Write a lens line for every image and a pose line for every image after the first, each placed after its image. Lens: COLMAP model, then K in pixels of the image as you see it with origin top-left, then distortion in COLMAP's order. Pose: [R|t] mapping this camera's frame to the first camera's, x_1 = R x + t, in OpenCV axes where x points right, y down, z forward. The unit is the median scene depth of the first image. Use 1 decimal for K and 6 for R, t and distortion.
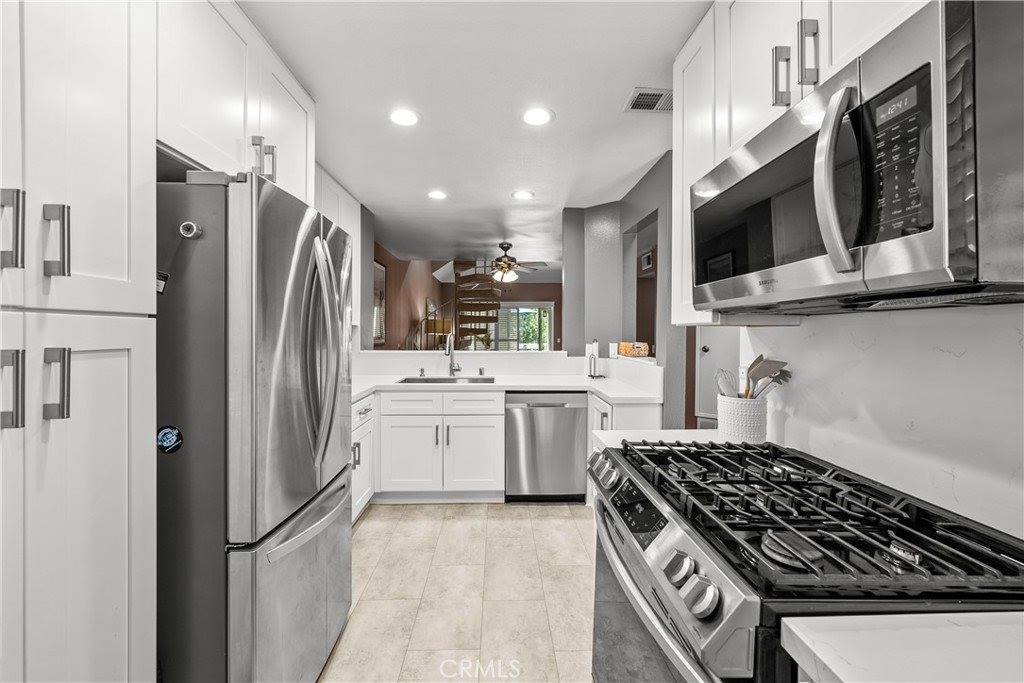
lens RADIAL K [[411.4, 0, 511.5], [0, 411.4, 333.7], [0, 0, 1]] dist [-0.000209, 0.000018]
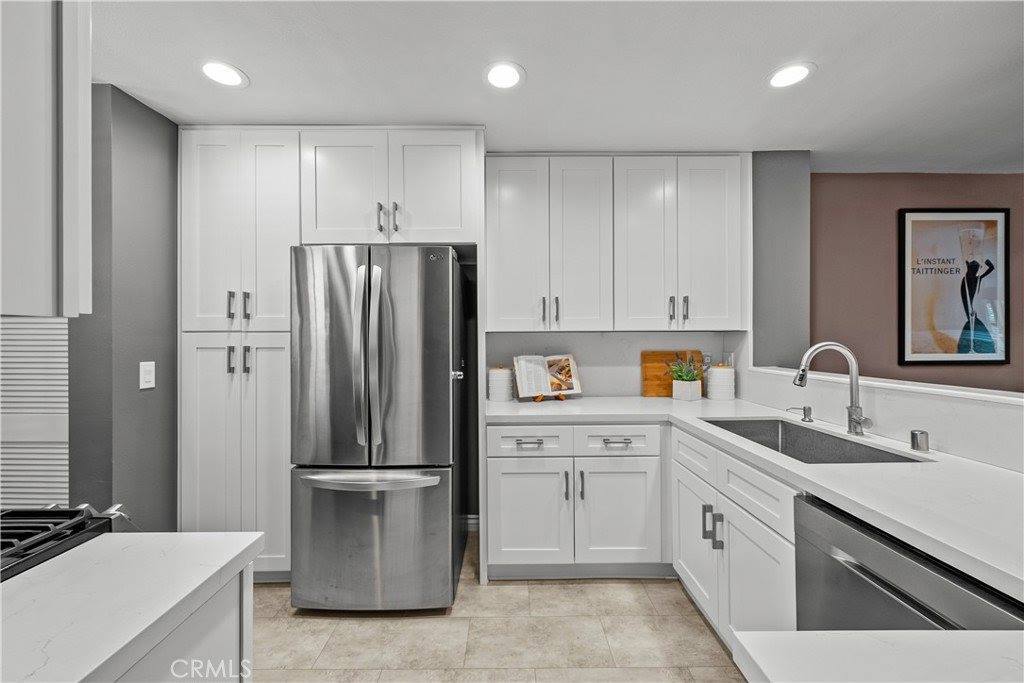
lens RADIAL K [[422.8, 0, 510.0], [0, 422.8, 340.1], [0, 0, 1]] dist [-0.000927, 0.000121]
pose [[-0.025027, -0.000529, -0.999687, 0.682191], [-0.003037, 0.999995, -0.000453, -0.003579], [0.999682, 0.003025, -0.025029, 1.236575]]
